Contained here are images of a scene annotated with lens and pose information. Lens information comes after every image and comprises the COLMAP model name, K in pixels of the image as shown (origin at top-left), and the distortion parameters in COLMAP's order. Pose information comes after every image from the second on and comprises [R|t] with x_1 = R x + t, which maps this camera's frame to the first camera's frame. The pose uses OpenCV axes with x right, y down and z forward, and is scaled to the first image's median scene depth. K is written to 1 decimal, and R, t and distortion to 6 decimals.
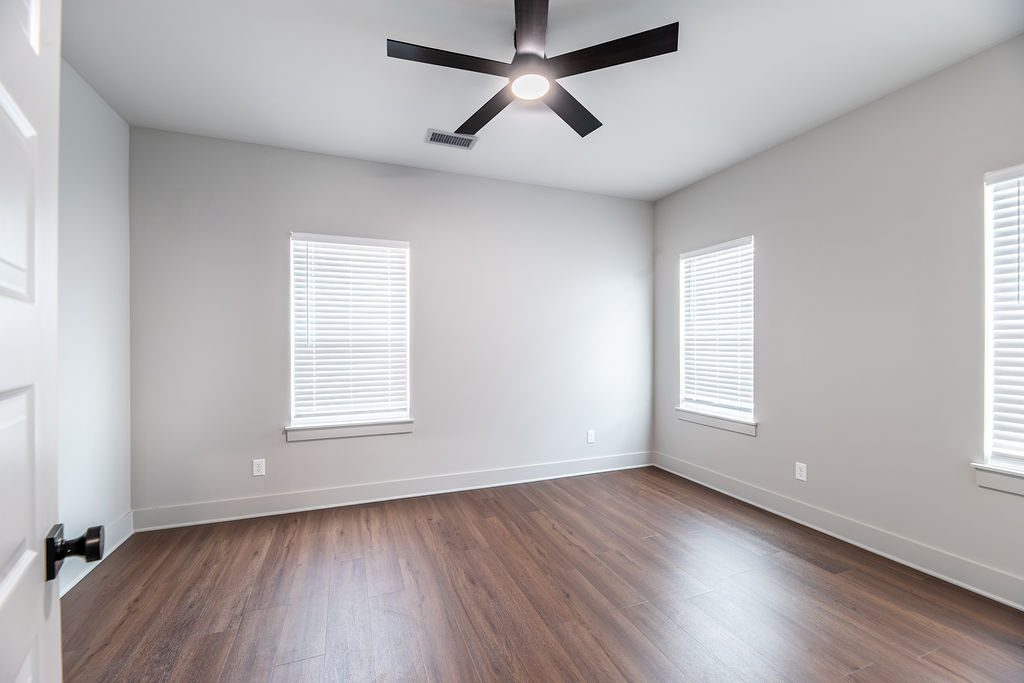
lens RADIAL K [[423.3, 0, 507.6], [0, 423.3, 344.2], [0, 0, 1]] dist [0.005848, -0.002911]
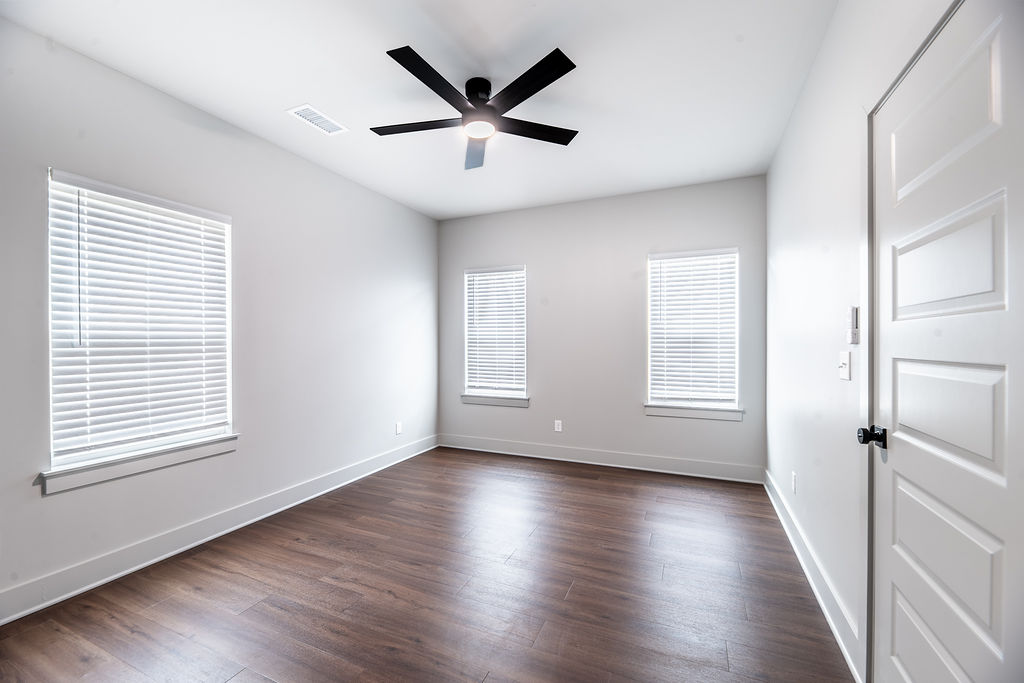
lens RADIAL K [[423.3, 0, 501.8], [0, 423.3, 342.9], [0, 0, 1]] dist [0.005848, -0.002911]
pose [[0.709386, -0.001937, 0.704817, -0.454095], [0.004374, 0.999989, -0.001655, 0.004659], [-0.704806, 0.004257, 0.709387, 0.058213]]
